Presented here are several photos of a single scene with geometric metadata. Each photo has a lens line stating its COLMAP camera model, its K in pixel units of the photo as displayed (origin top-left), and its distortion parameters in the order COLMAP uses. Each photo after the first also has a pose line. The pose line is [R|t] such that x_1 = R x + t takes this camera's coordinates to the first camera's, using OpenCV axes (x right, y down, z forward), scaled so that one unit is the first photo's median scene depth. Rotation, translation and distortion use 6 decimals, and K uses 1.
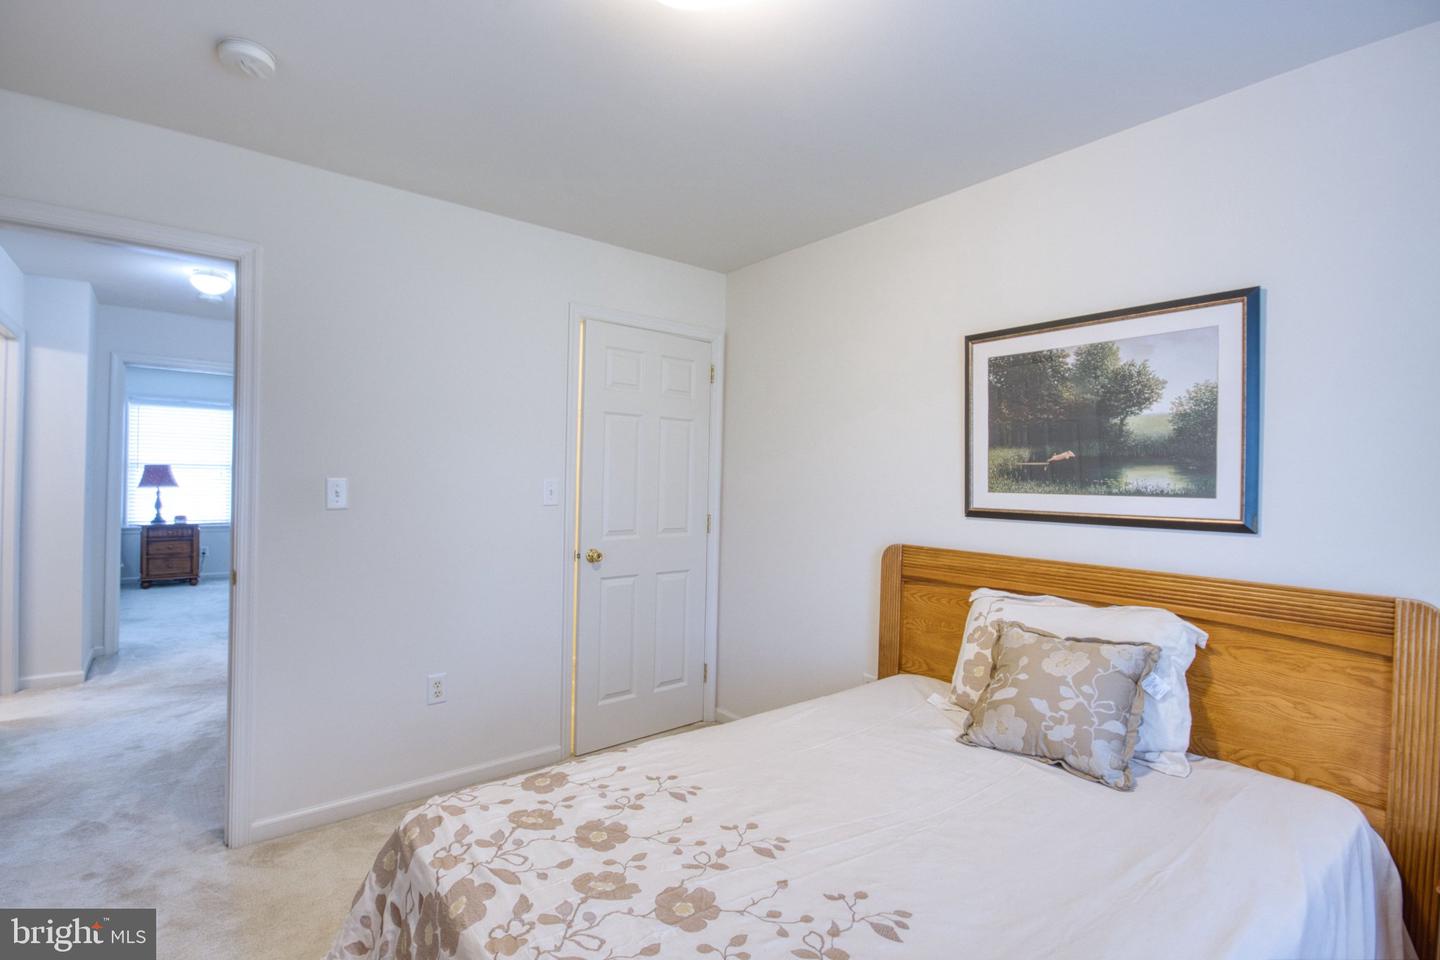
lens RADIAL K [[675.8, 0, 716.8], [0, 675.8, 480.4], [0, 0, 1]] dist [-0.000547, -0.000277]
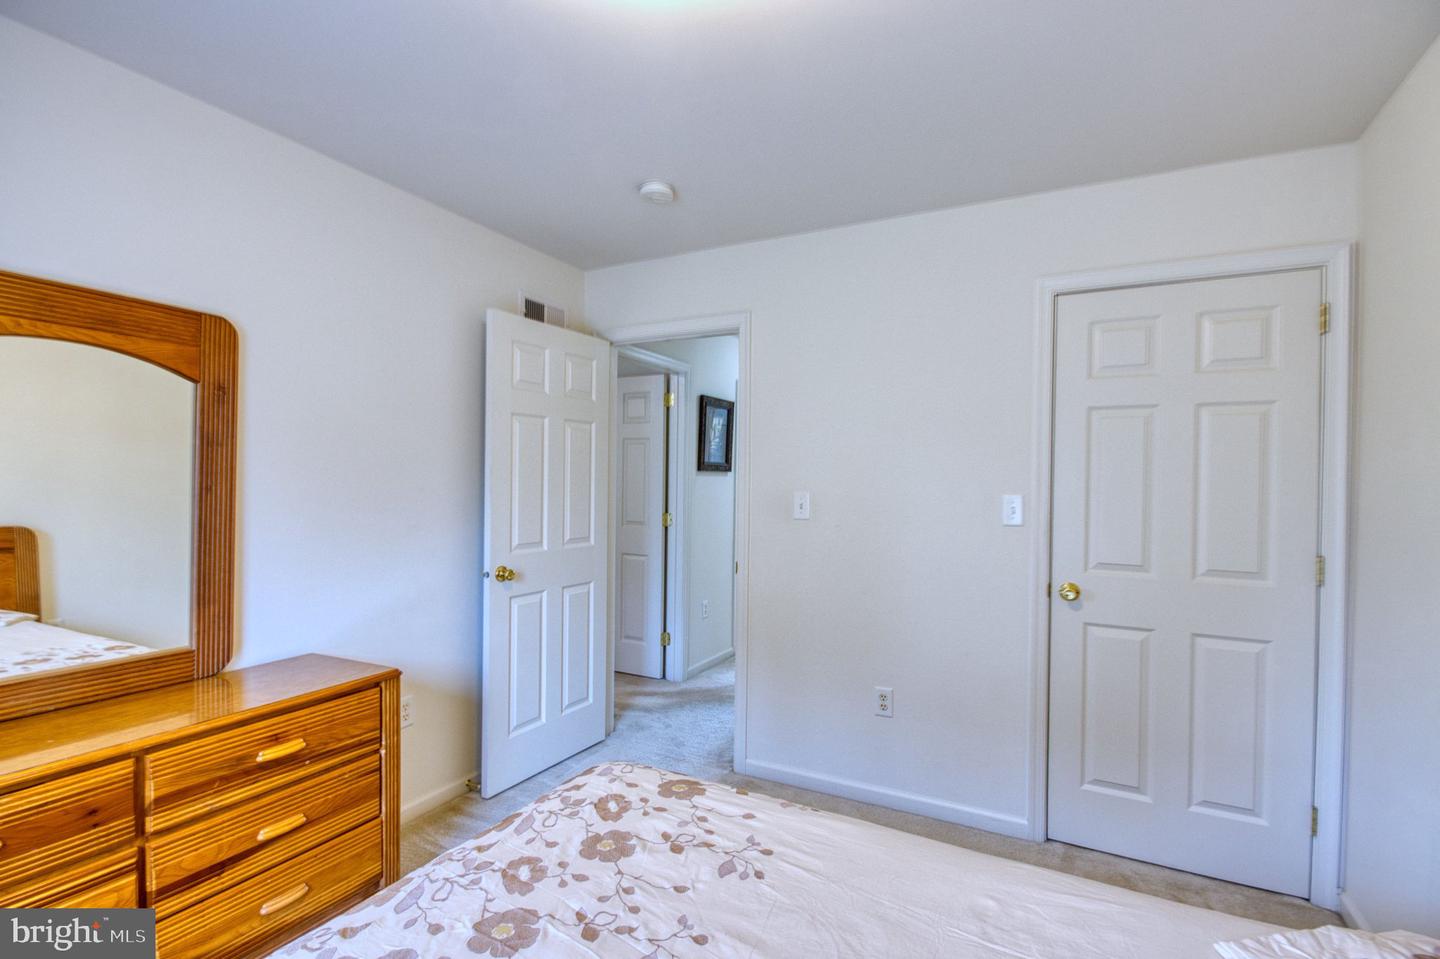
lens RADIAL K [[663.9, 0, 720.0], [0, 663.9, 479.5], [0, 0, 1]] dist [-0.021827, -0.000063]
pose [[0.406293, -0.020867, -0.913505, 0.711472], [-0.007229, 0.999635, -0.026050, 0.008271], [0.913714, 0.017188, 0.405994, 0.669631]]
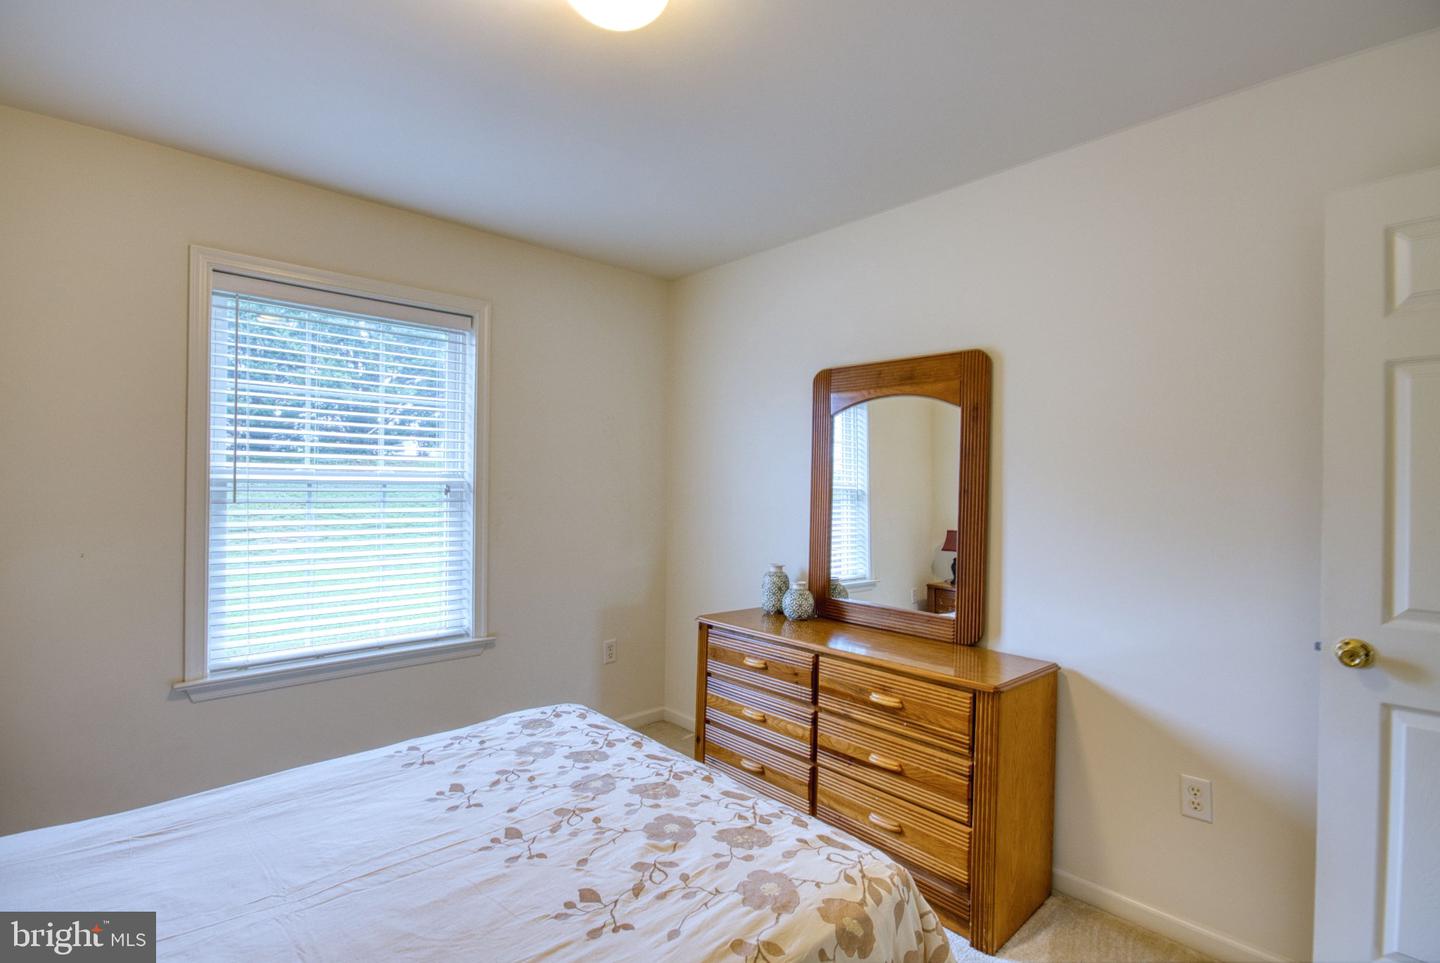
lens RADIAL K [[659.9, 0, 715.0], [0, 659.9, 483.4], [0, 0, 1]] dist [0.001630, 0.000204]
pose [[-0.996744, -0.033094, -0.073520, -0.131782], [-0.033716, 0.999405, 0.007239, -0.011818], [0.073237, 0.009694, -0.997267, 1.798856]]
